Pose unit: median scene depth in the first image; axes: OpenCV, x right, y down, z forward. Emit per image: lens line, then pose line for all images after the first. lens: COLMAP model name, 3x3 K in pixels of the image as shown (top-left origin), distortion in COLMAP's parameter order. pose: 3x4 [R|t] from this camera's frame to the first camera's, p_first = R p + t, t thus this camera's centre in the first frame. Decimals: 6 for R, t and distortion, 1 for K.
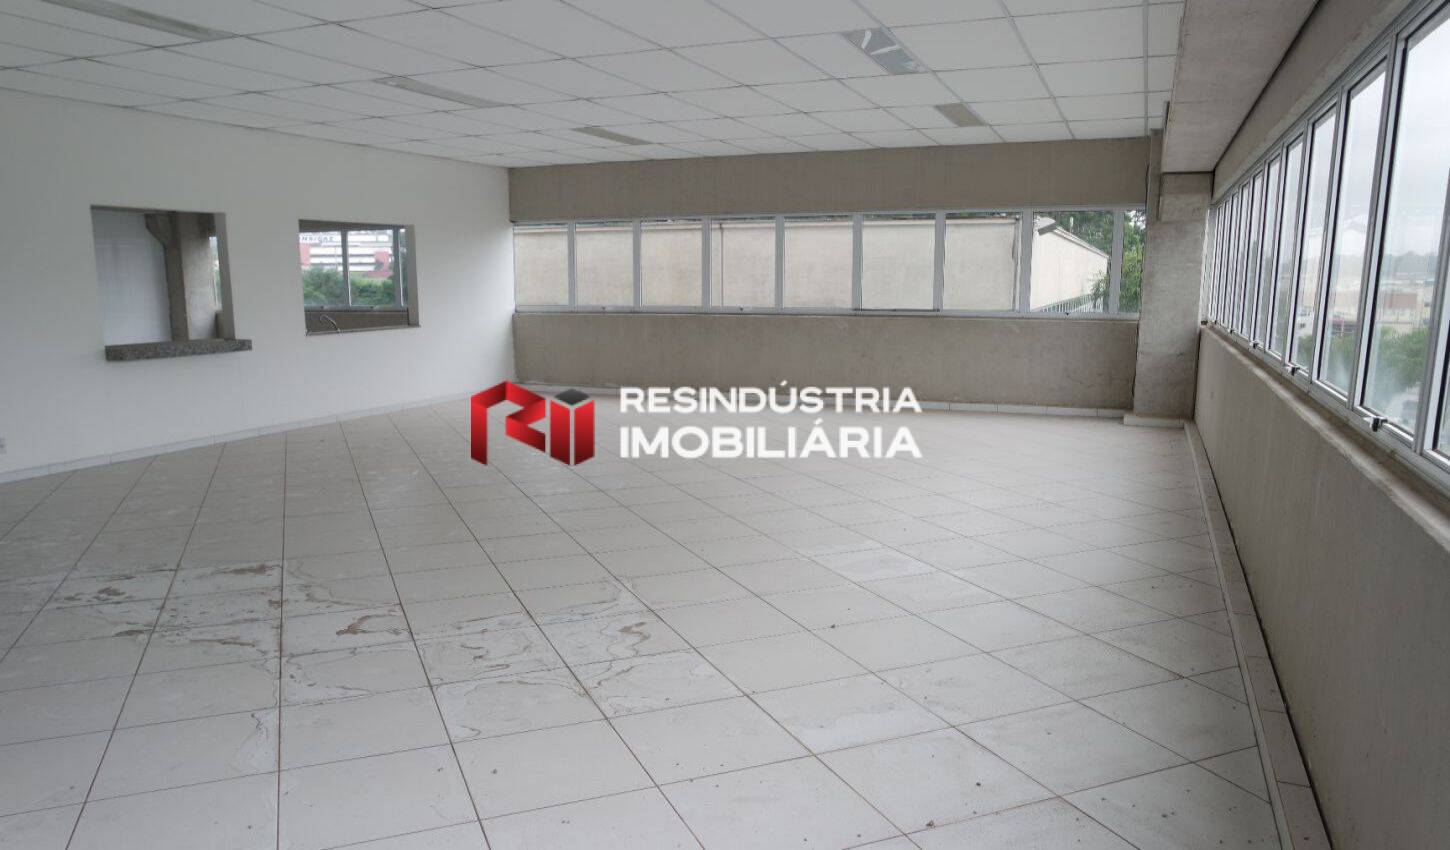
lens RADIAL K [[1041.5, 0, 716.4], [0, 1041.5, 436.4], [0, 0, 1]] dist [-0.074253, 0.067687]
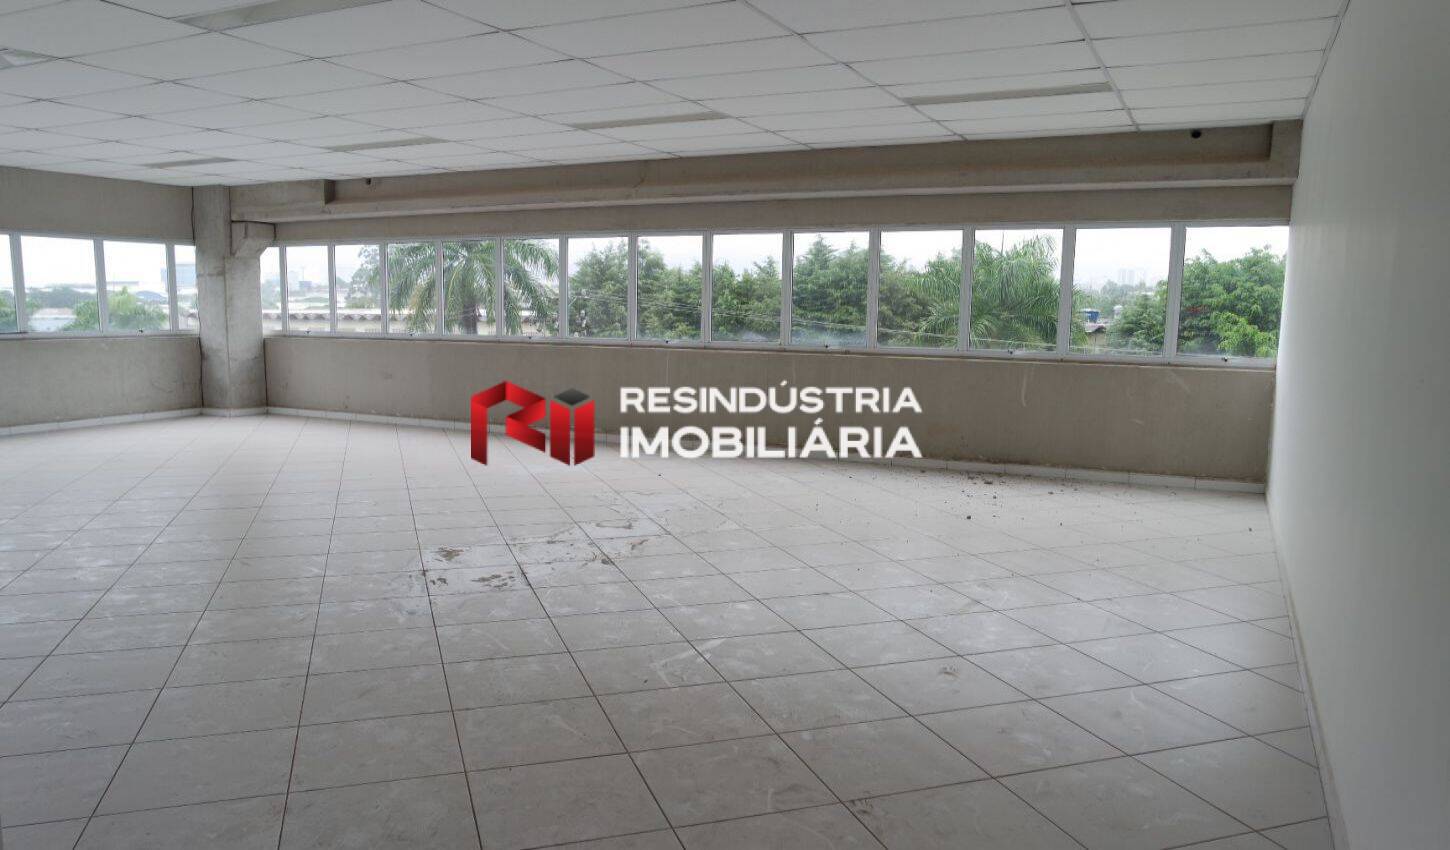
lens RADIAL K [[1041.5, 0, 718.8], [0, 1041.5, 424.8], [0, 0, 1]] dist [-0.074253, 0.067687]
pose [[0.055800, -0.110052, 0.992358, -1.278838], [0.143545, 0.984466, 0.101105, -0.066629], [-0.988069, 0.136806, 0.070731, 0.504015]]
